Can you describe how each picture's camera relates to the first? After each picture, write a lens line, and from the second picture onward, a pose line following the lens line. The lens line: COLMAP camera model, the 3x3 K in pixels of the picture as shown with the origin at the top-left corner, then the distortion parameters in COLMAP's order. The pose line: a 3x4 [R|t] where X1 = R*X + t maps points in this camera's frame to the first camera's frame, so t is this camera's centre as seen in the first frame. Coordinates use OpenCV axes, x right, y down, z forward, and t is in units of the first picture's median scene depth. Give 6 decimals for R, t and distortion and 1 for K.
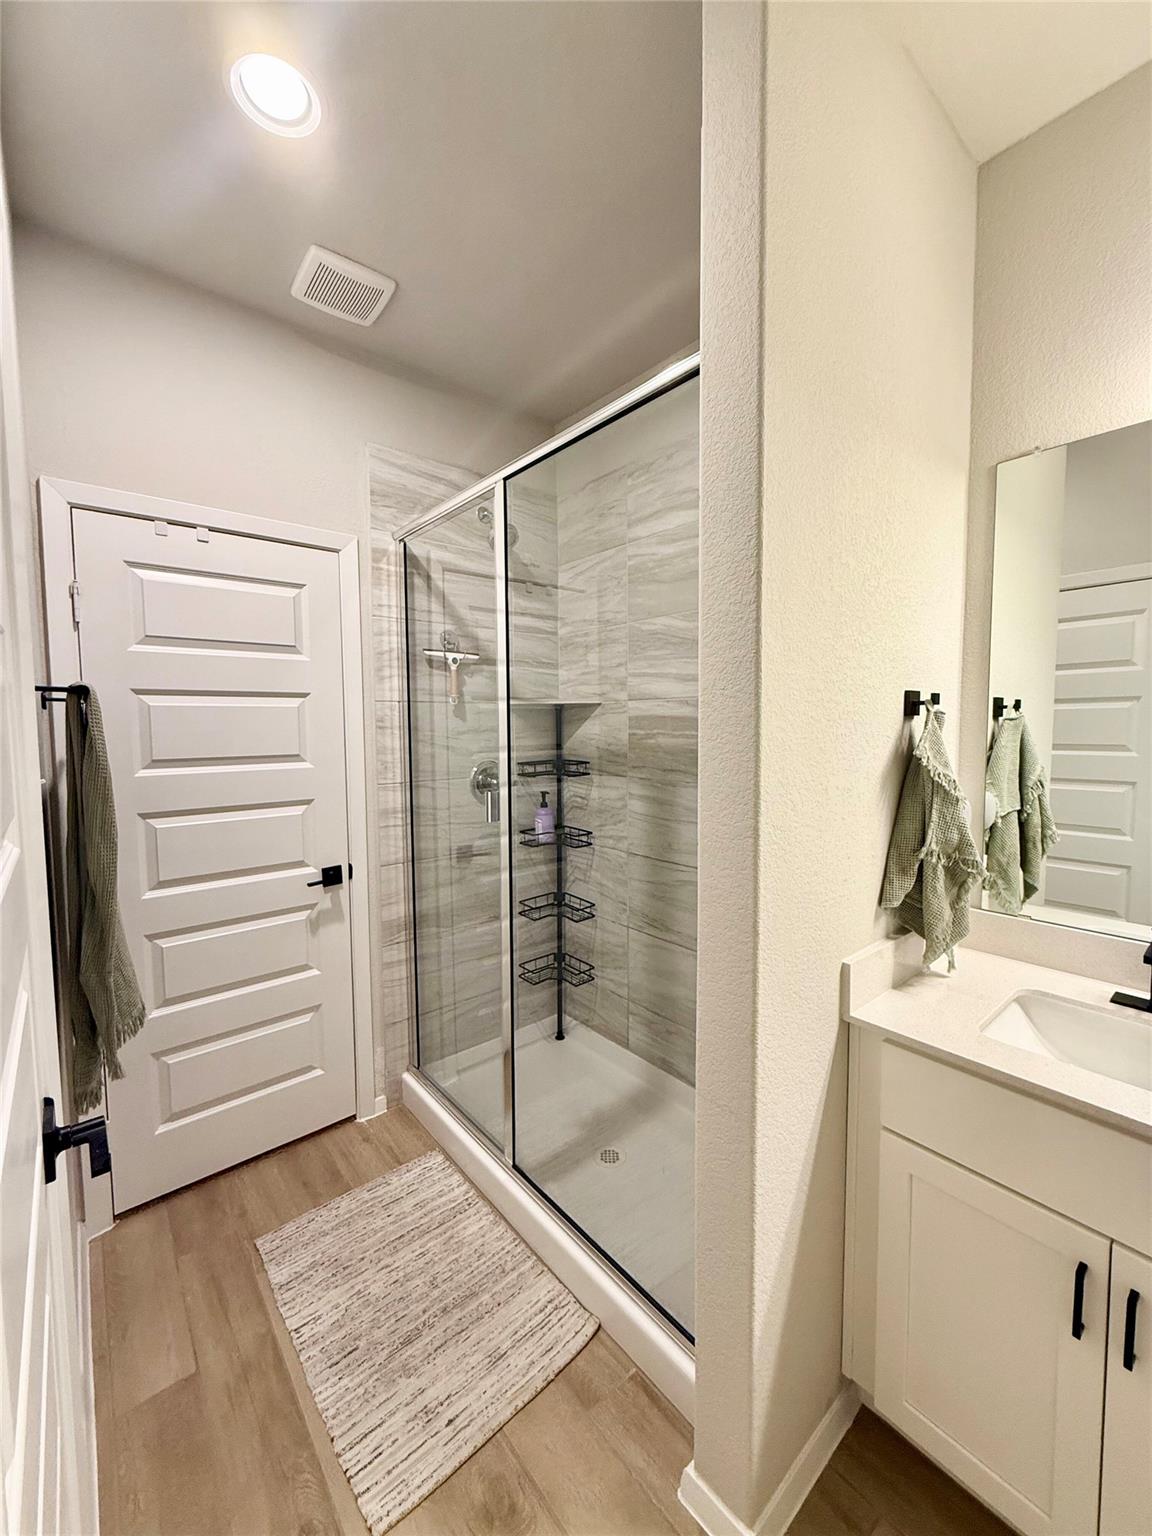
lens RADIAL K [[650.3, 0, 580.1], [0, 650.3, 763.8], [0, 0, 1]] dist [0.003302, 0.000121]
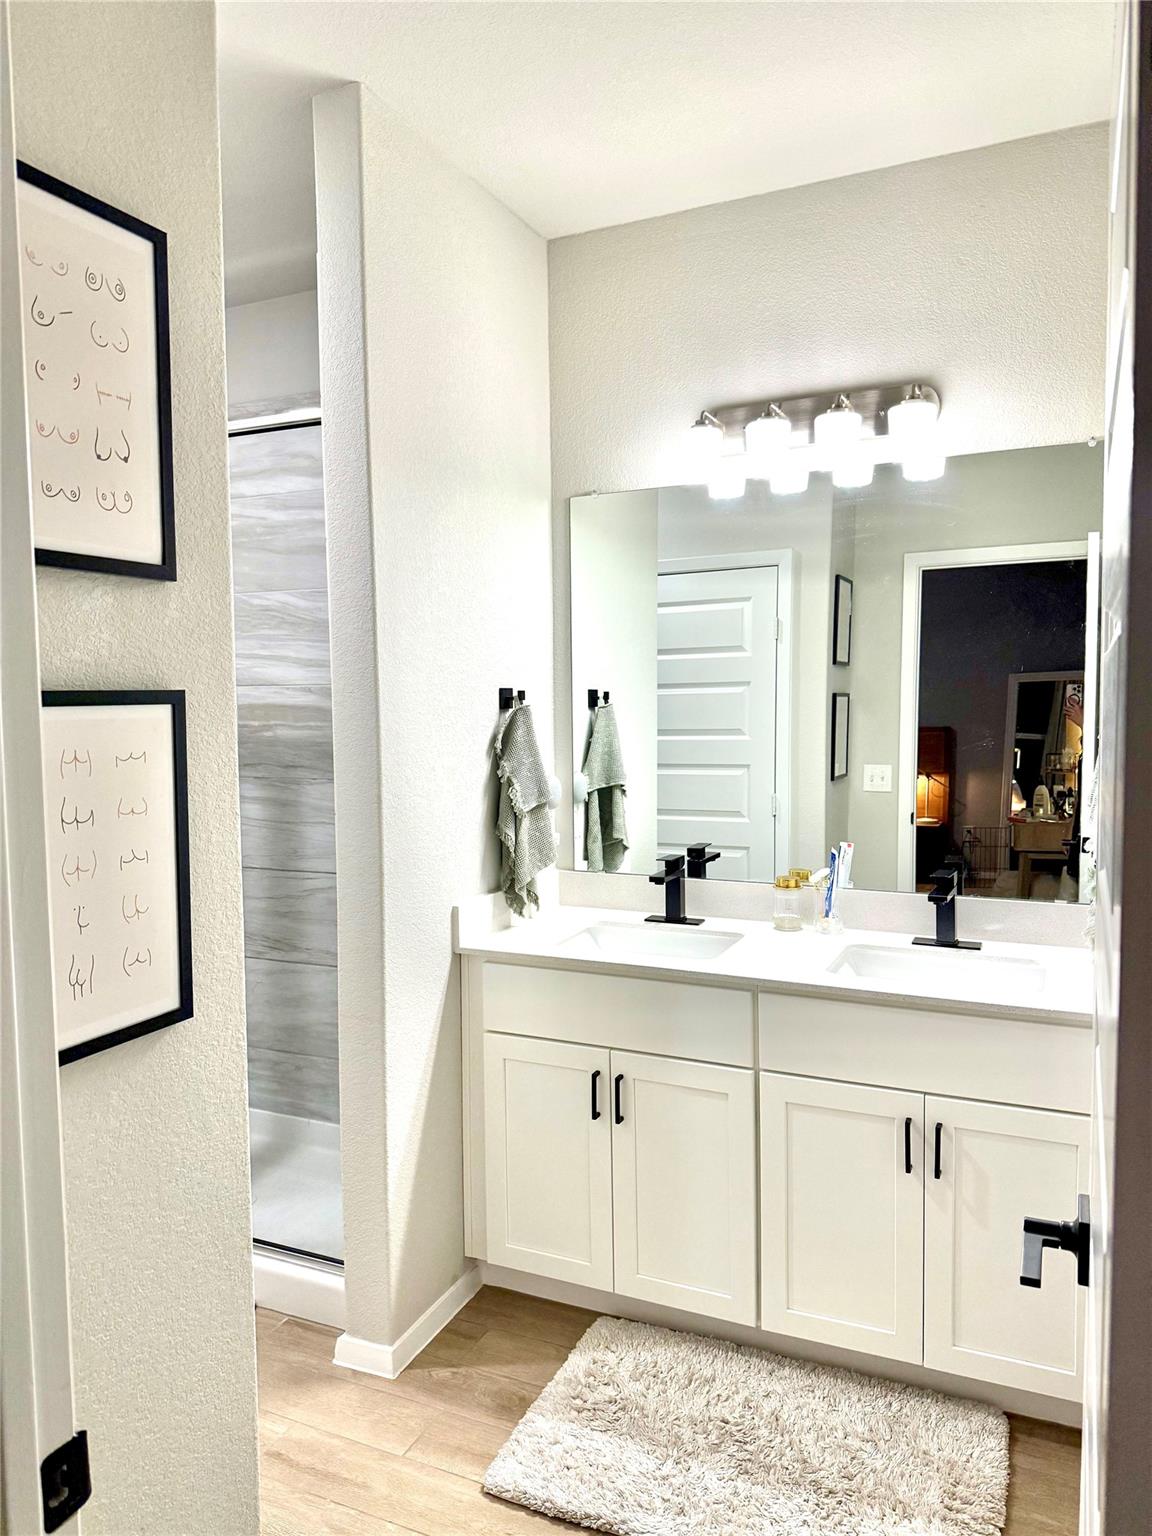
lens RADIAL K [[1143.7, 0, 576.0], [0, 1143.7, 768.0], [0, 0, 1]] dist [0.170774, -0.347538]
pose [[0.916684, -0.031540, 0.398367, -0.225581], [0.033363, 0.999441, 0.002358, 0.036269], [-0.398218, 0.011130, 0.917223, -1.004285]]
